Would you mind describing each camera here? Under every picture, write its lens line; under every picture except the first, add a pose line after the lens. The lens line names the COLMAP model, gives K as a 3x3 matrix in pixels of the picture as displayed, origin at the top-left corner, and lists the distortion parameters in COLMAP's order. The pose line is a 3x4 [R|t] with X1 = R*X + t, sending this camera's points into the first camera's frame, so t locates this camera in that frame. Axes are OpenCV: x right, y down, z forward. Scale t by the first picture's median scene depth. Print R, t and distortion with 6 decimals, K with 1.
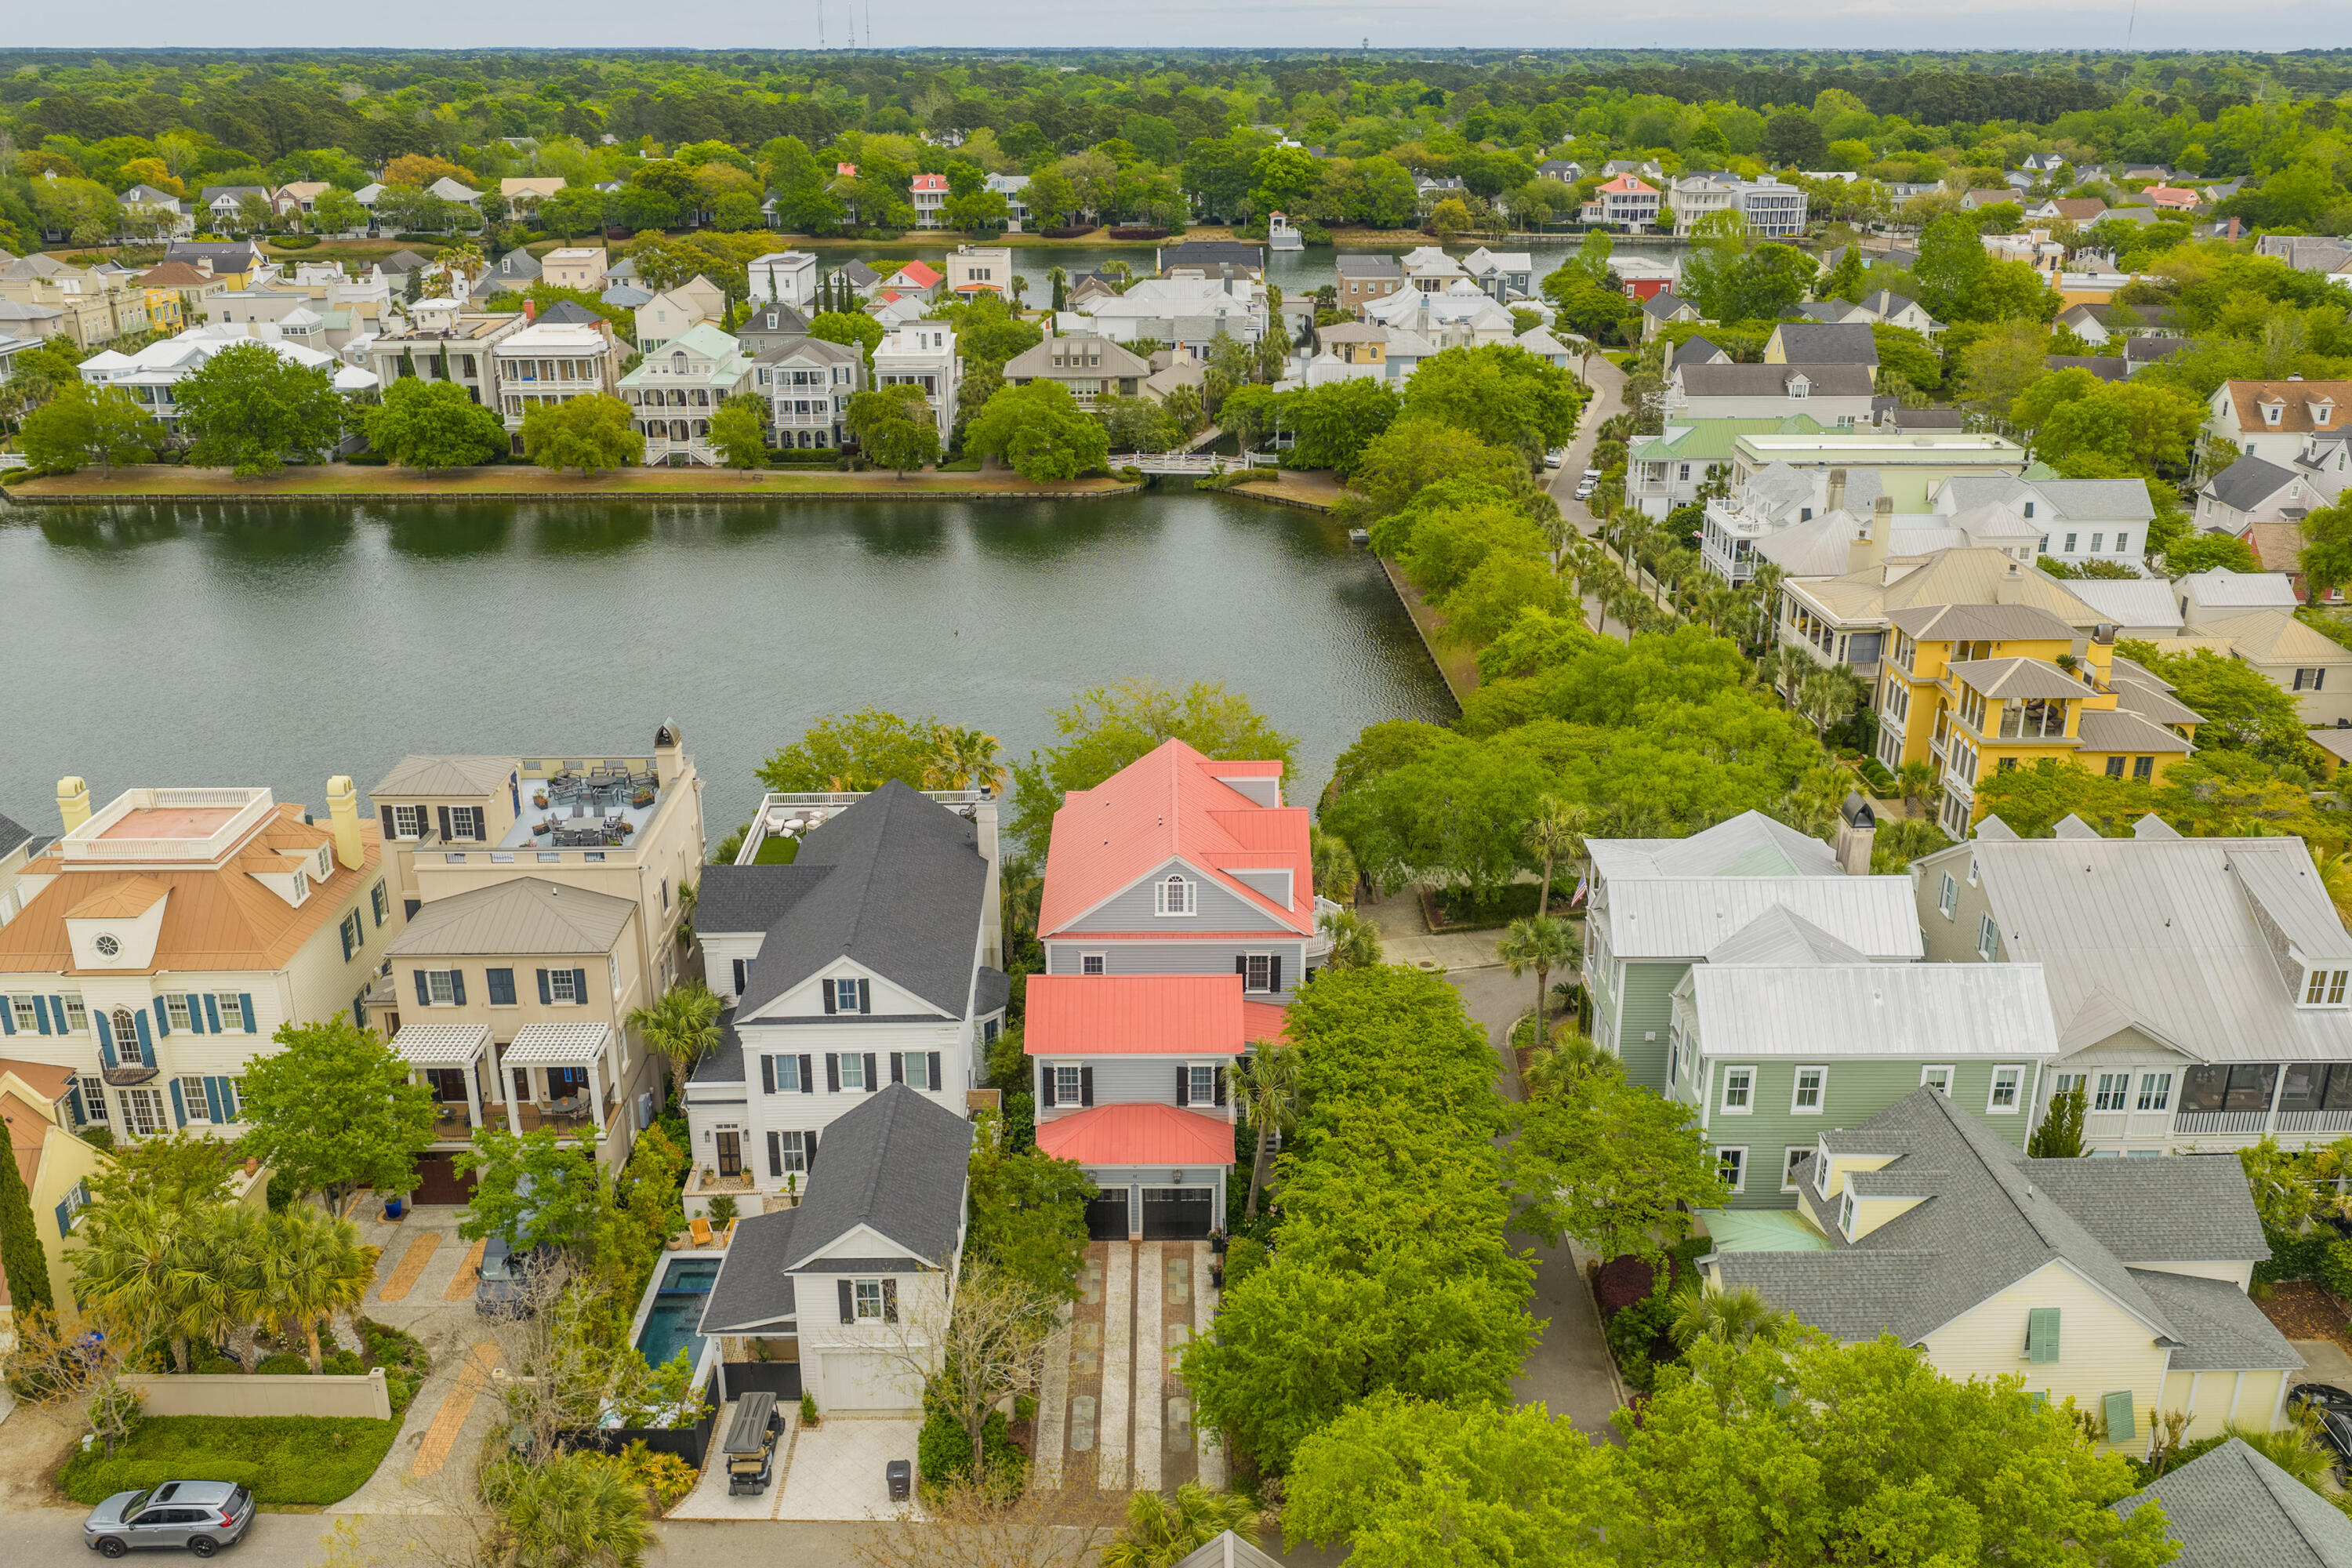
lens RADIAL K [[1940.9, 0, 1176.0], [0, 1940.9, 784.0], [0, 0, 1]] dist [0.025772, -0.057777]
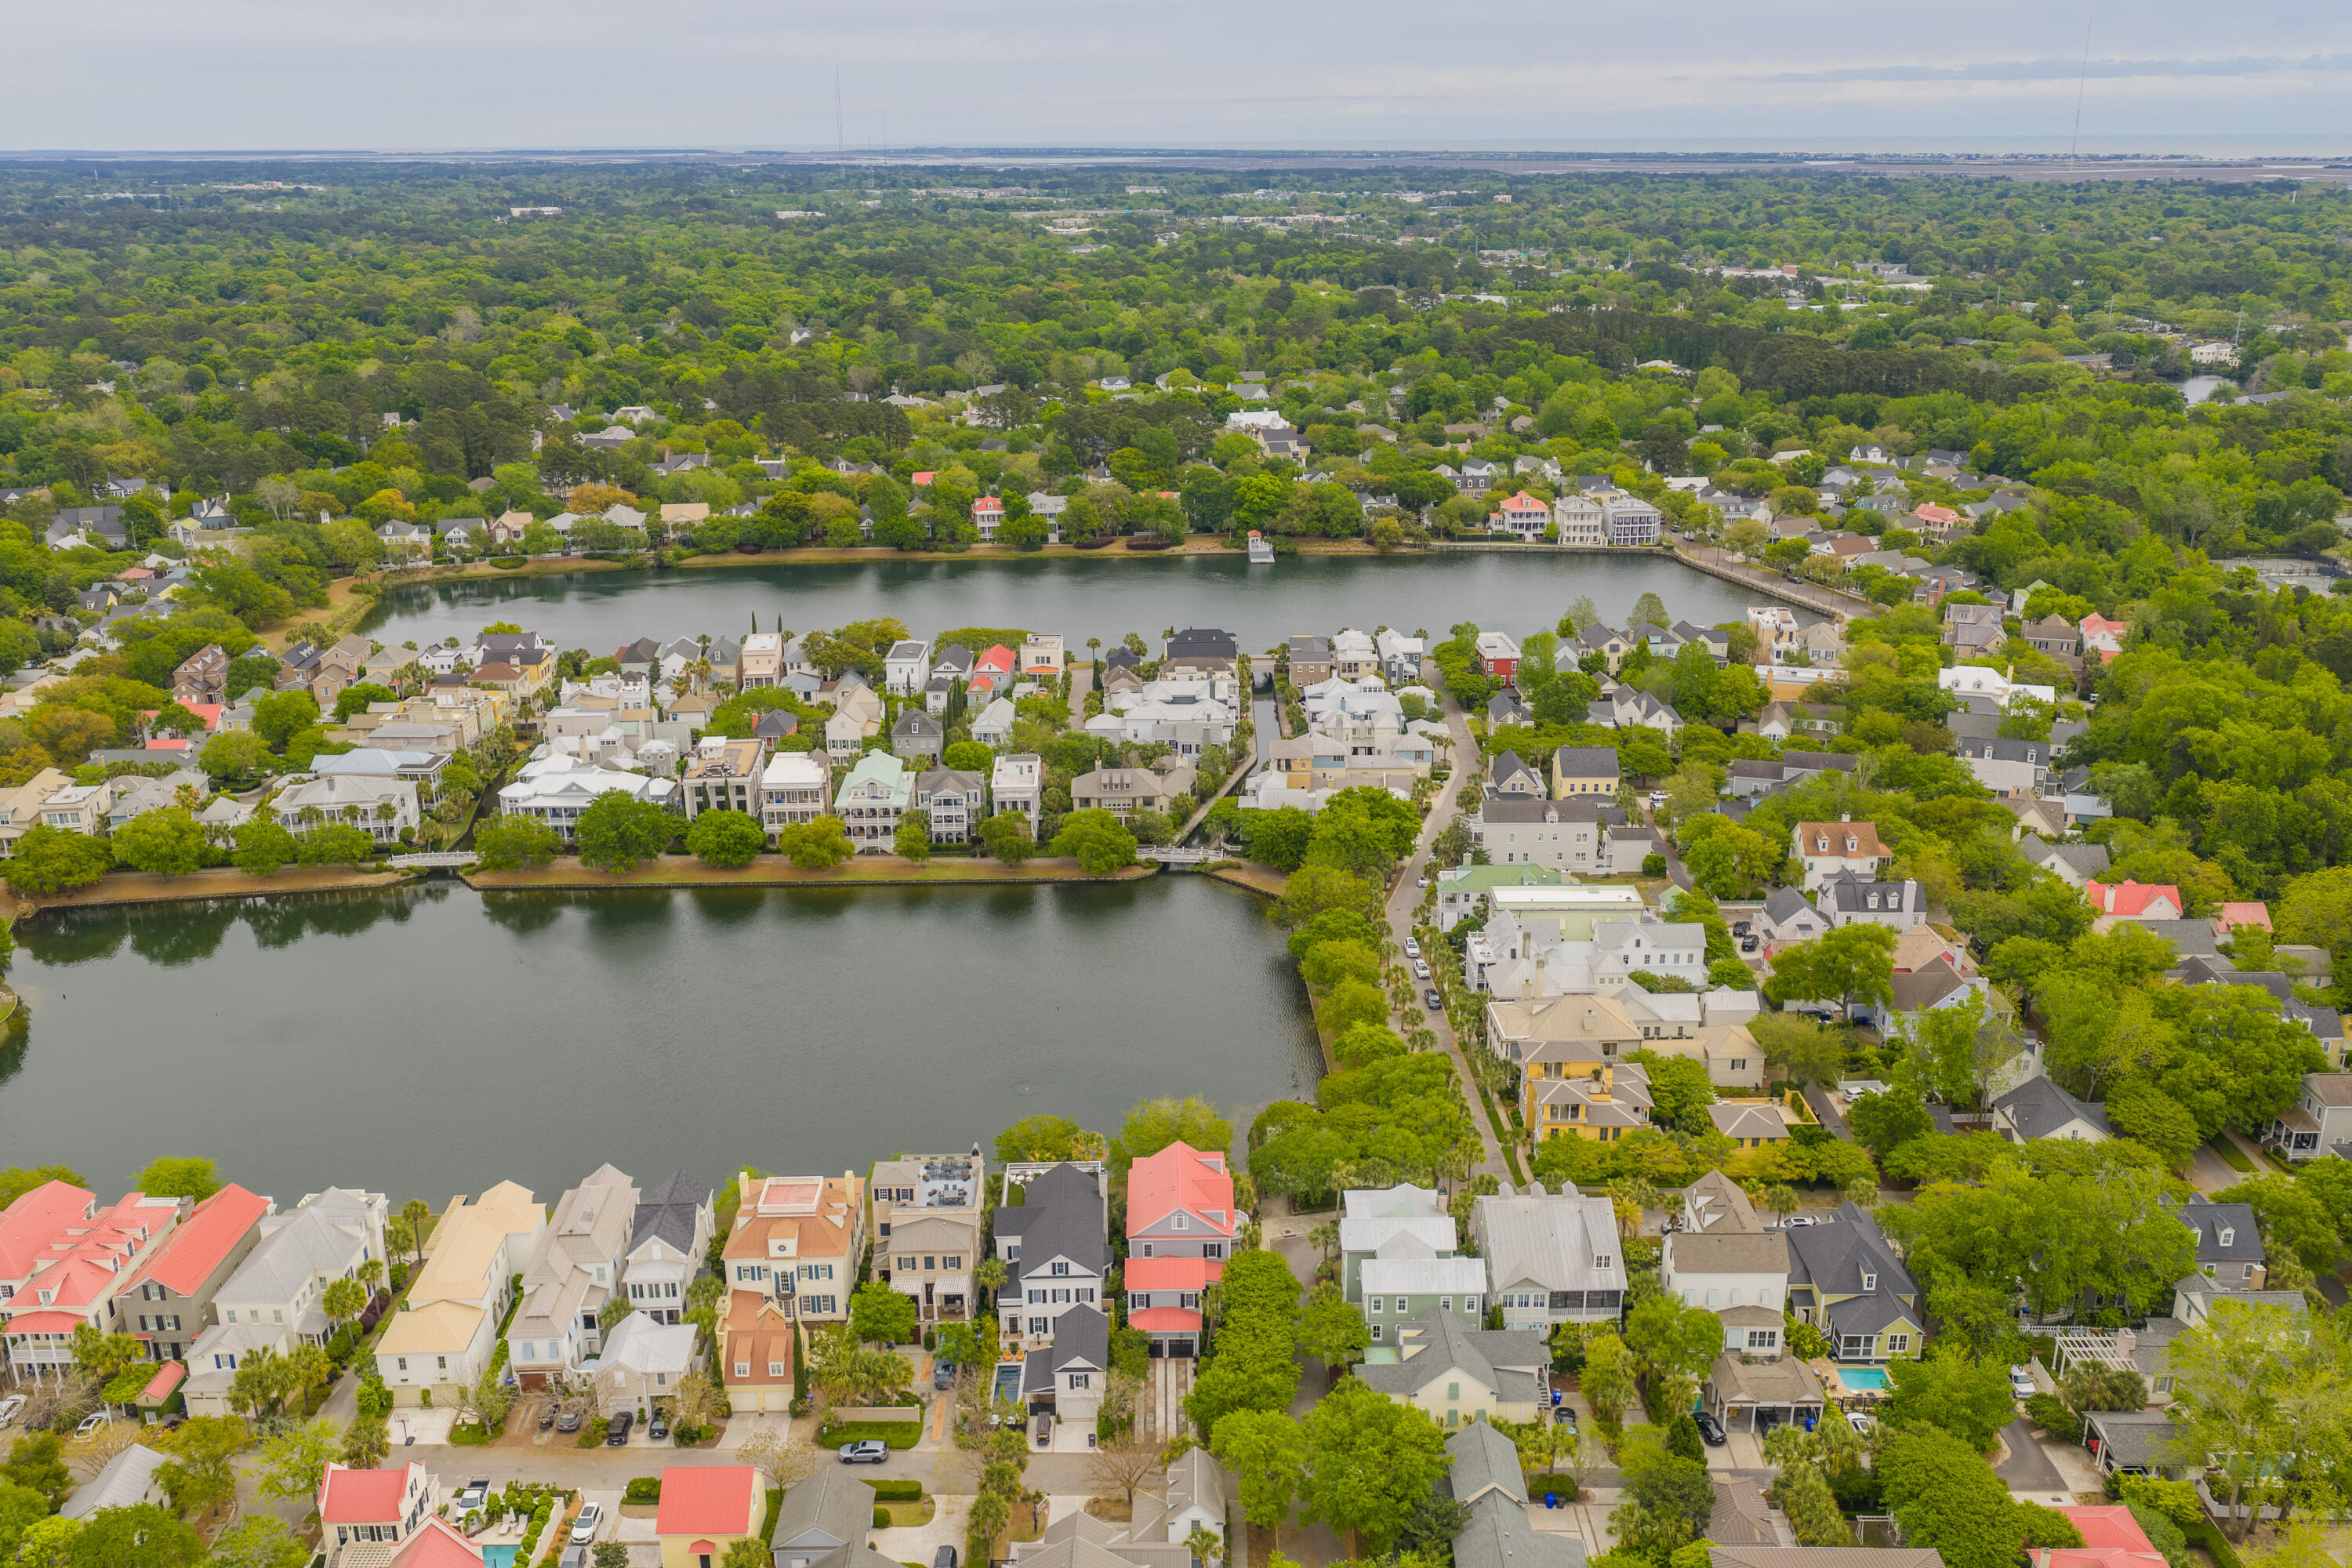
lens RADIAL K [[1940.9, 0, 1176.0], [0, 1940.9, 784.0], [0, 0, 1]] dist [0.025772, -0.057777]
pose [[0.999986, -0.005082, -0.001307, 0.000775], [0.005041, 0.999553, -0.029462, -0.344660], [0.001456, 0.029455, 0.999565, -1.232613]]
